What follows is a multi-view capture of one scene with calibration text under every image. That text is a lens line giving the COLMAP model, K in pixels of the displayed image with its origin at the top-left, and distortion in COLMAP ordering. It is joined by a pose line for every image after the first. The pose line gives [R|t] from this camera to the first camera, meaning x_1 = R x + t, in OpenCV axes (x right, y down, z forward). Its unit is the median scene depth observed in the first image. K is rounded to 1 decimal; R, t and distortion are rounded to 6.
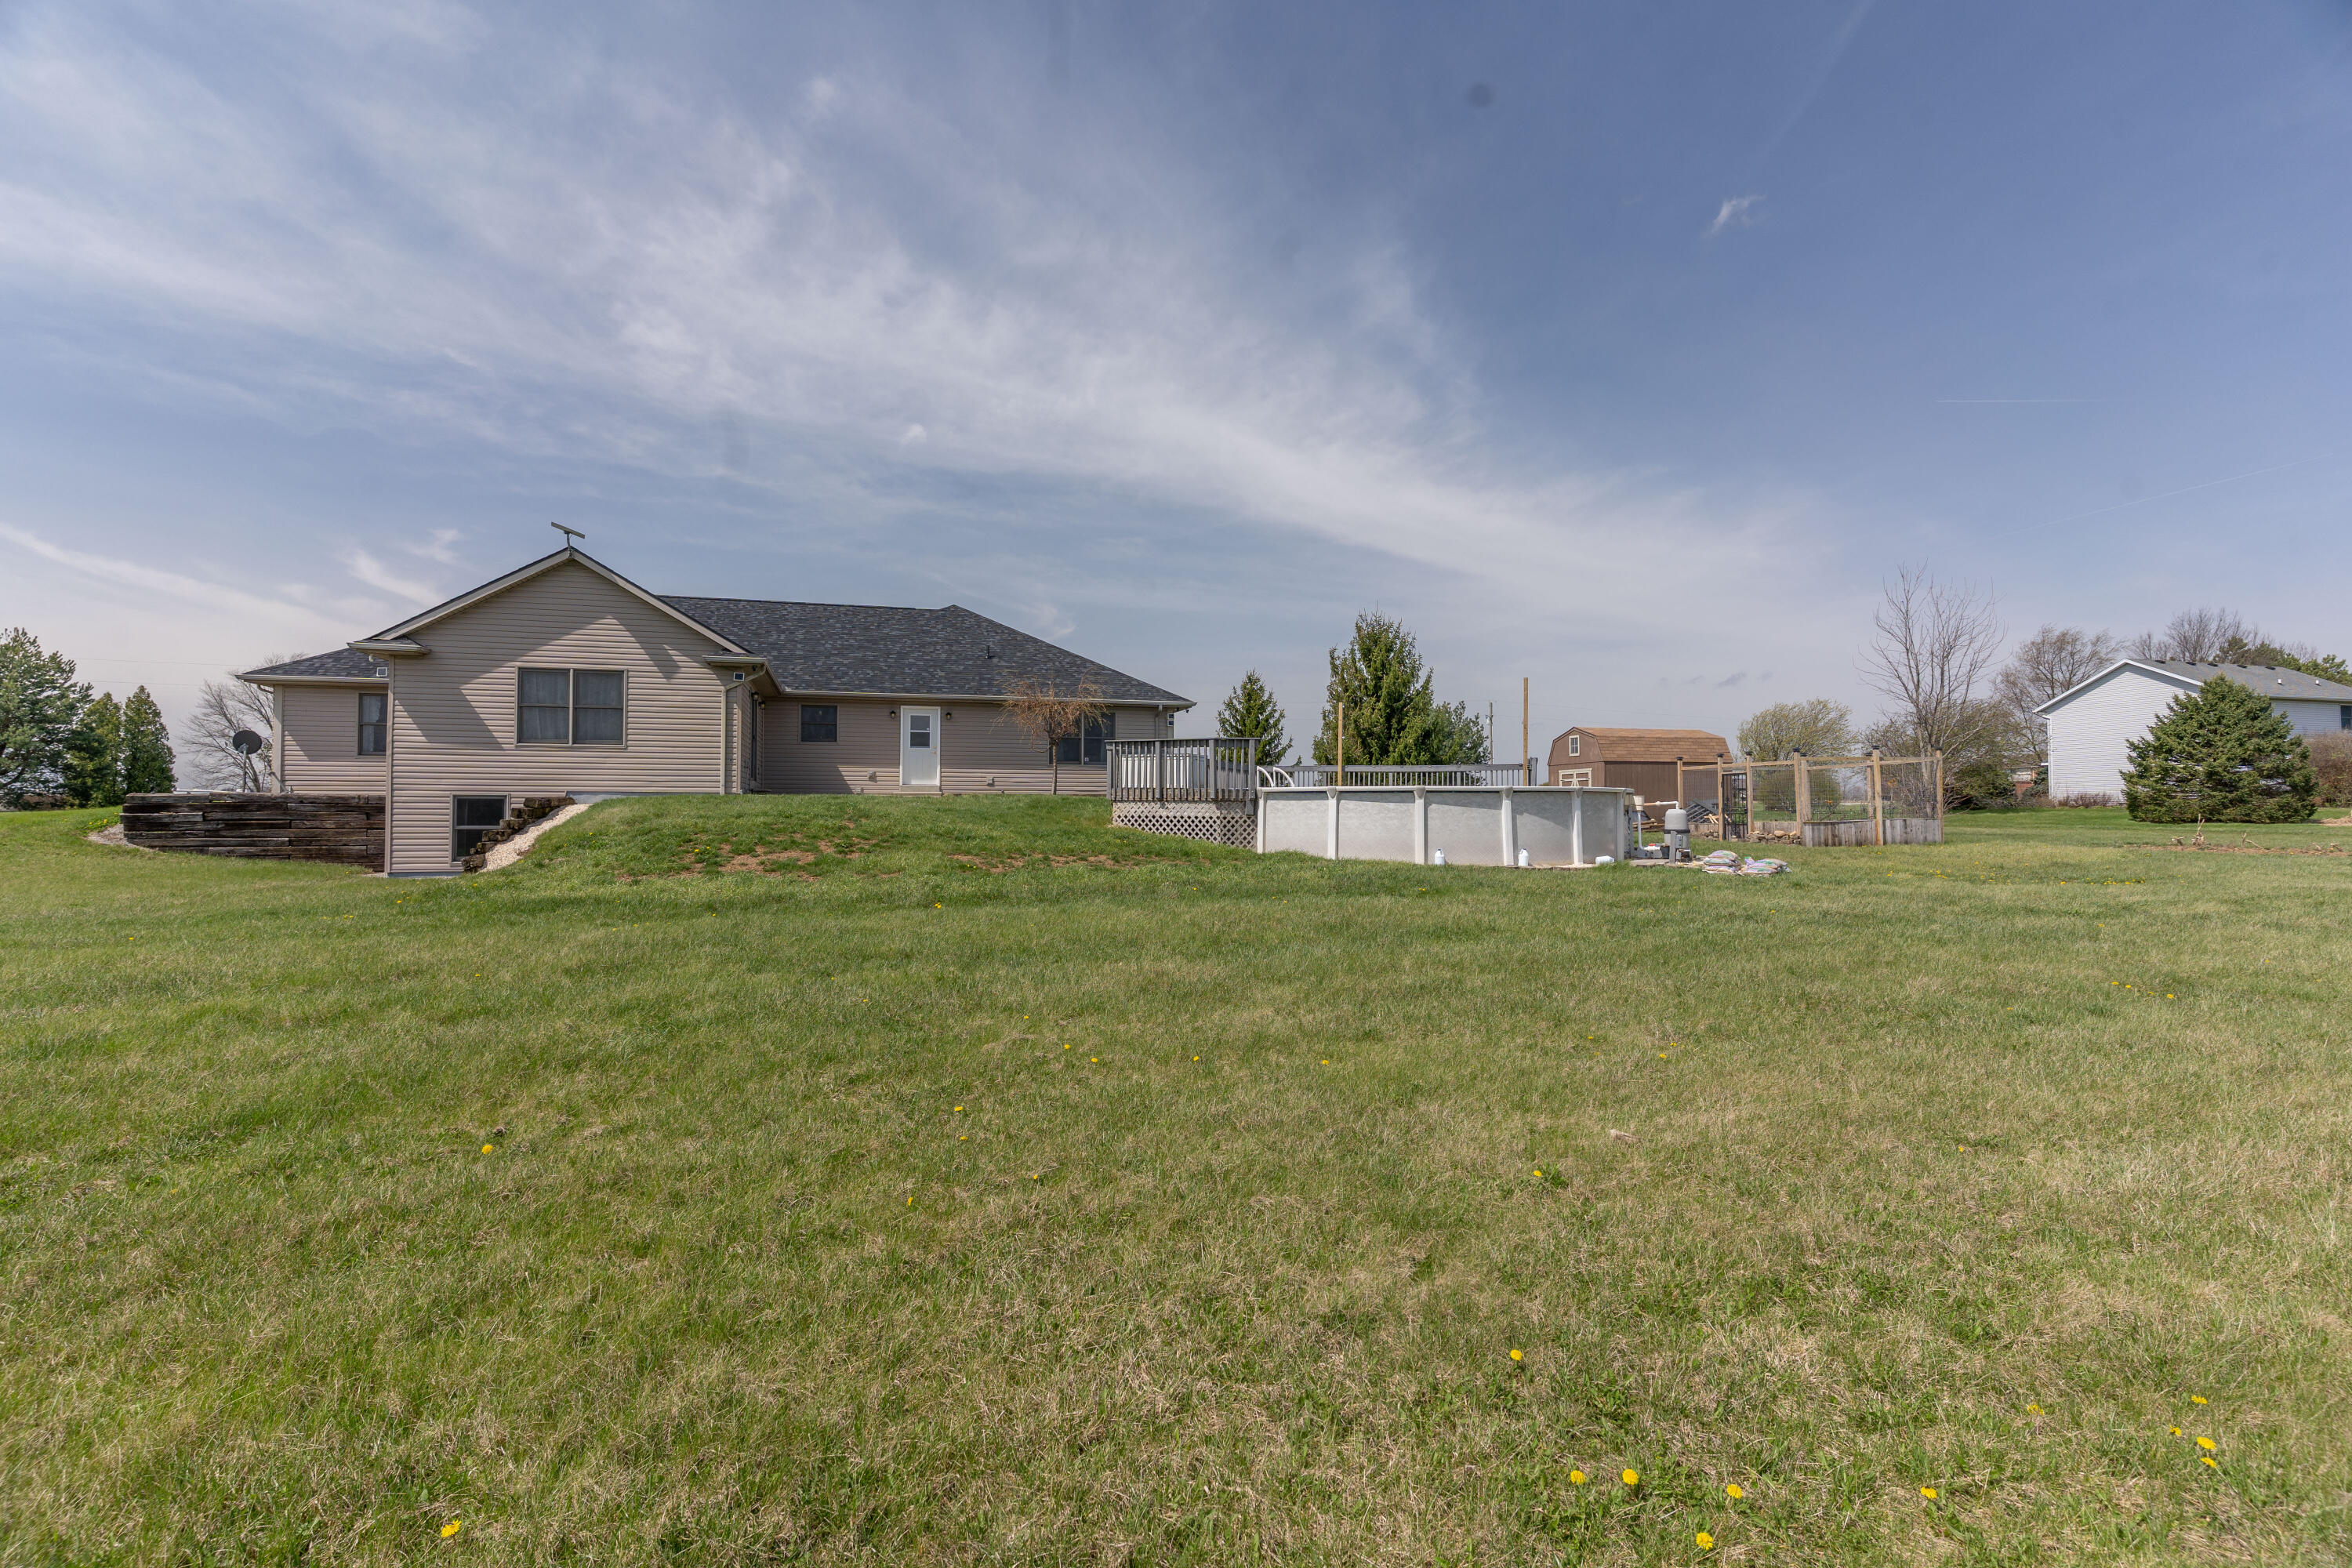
lens RADIAL K [[1122.6, 0, 1176.3], [0, 1122.6, 805.9], [0, 0, 1]] dist [0.006112, -0.001932]
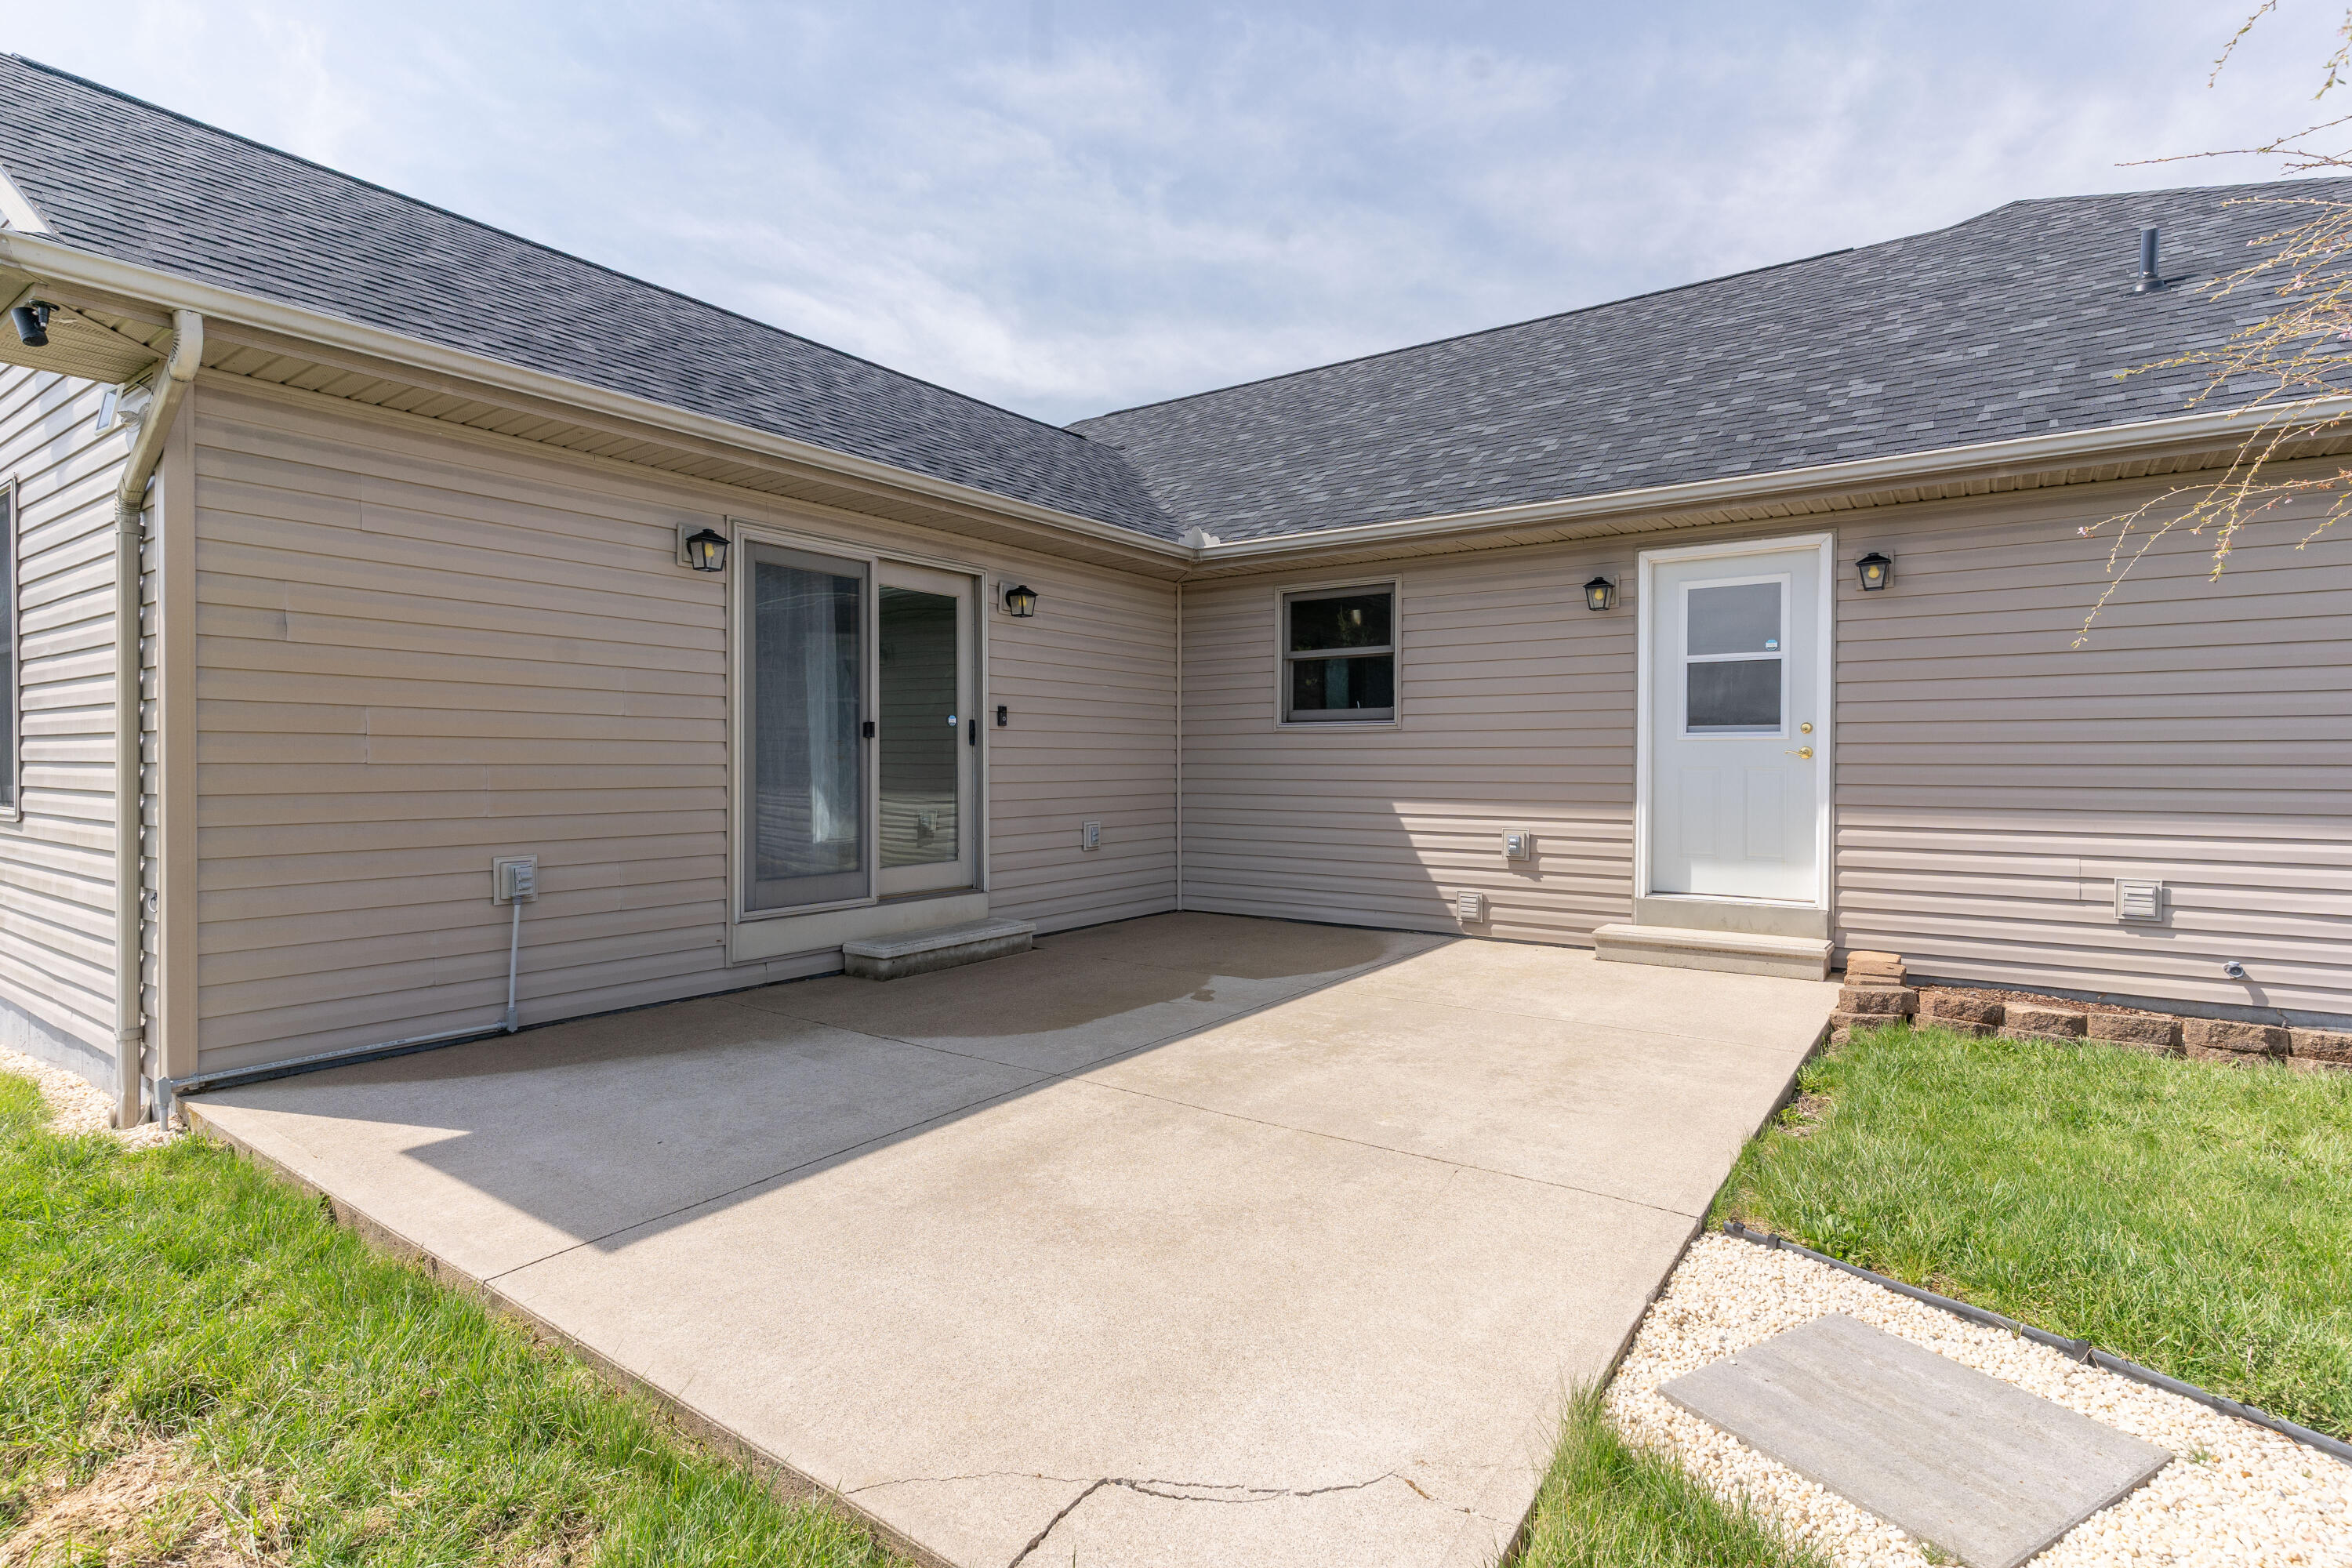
lens RADIAL K [[1122.6, 0, 1182.2], [0, 1122.6, 780.8], [0, 0, 1]] dist [0.006112, -0.001932]
pose [[0.638307, 0.007185, -0.769749, -0.167777], [-0.002714, 0.999971, 0.007083, -0.057400], [0.769777, -0.002432, 0.638308, 1.033432]]
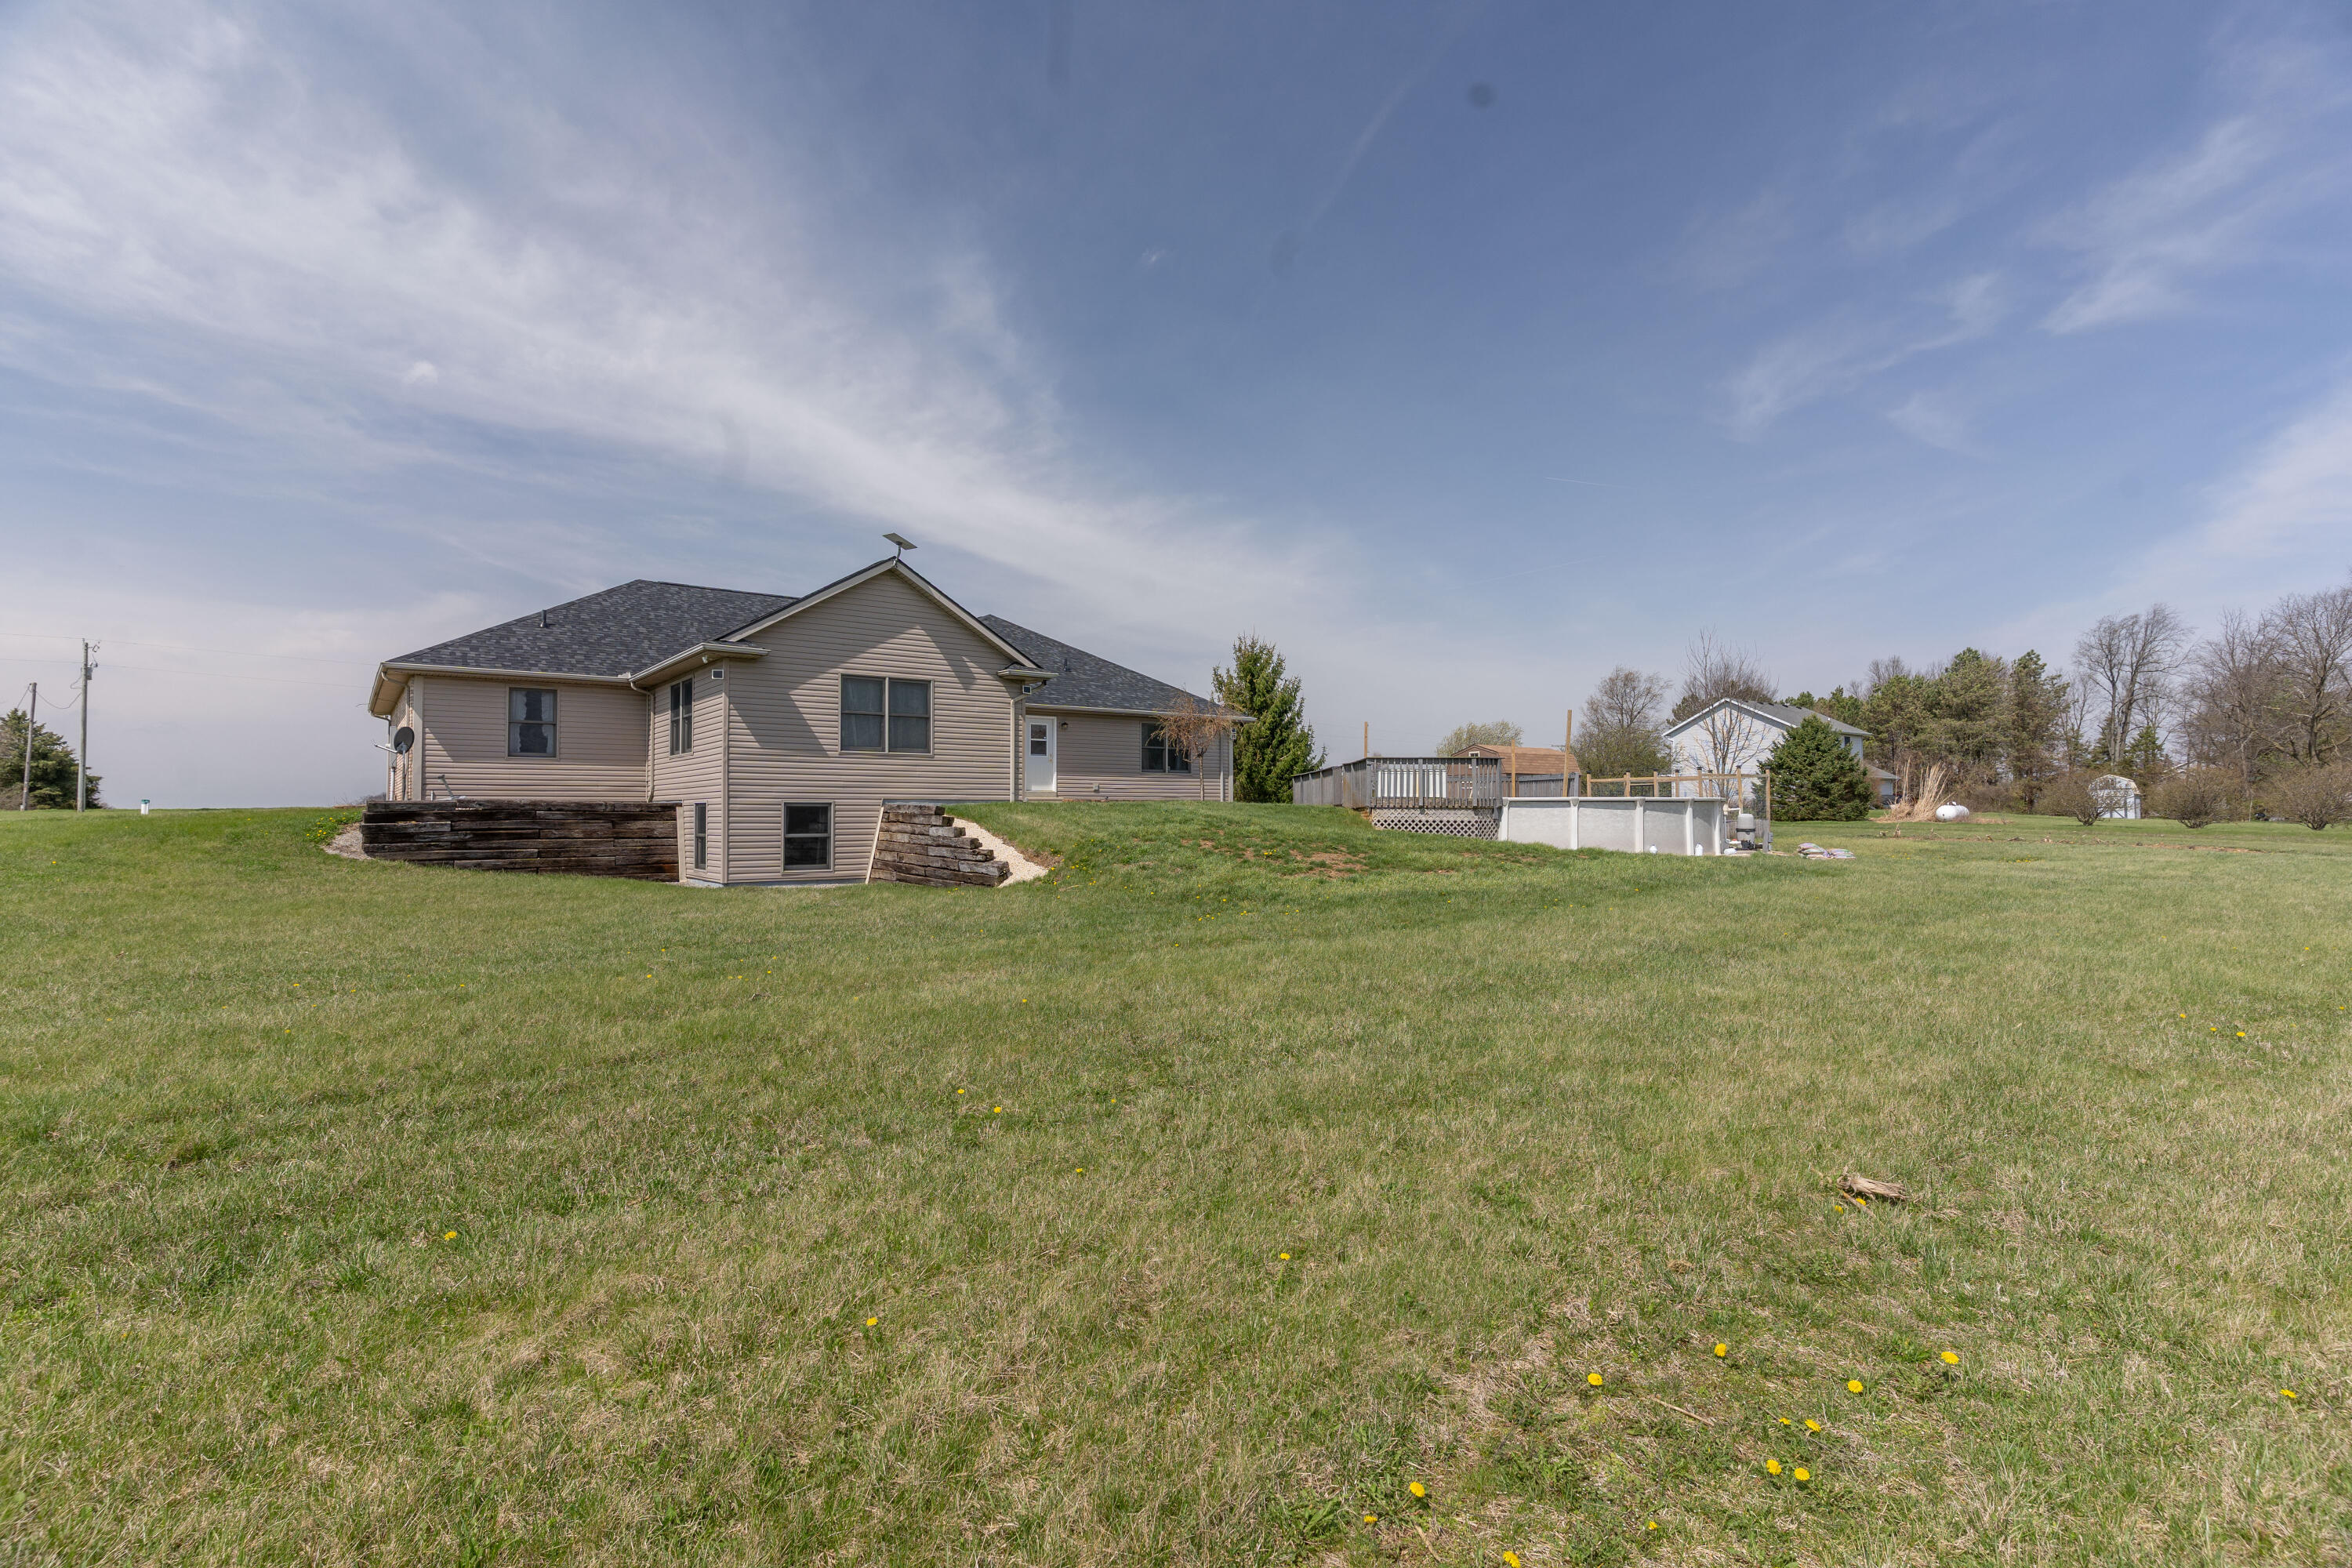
lens RADIAL K [[1122.6, 0, 1178.7], [0, 1122.6, 766.9], [0, 0, 1]] dist [0.006112, -0.001932]
pose [[0.934144, 0.012376, 0.356682, -0.642952], [-0.000053, 0.999403, -0.034538, -0.006420], [-0.356896, 0.032245, 0.933587, -0.034009]]
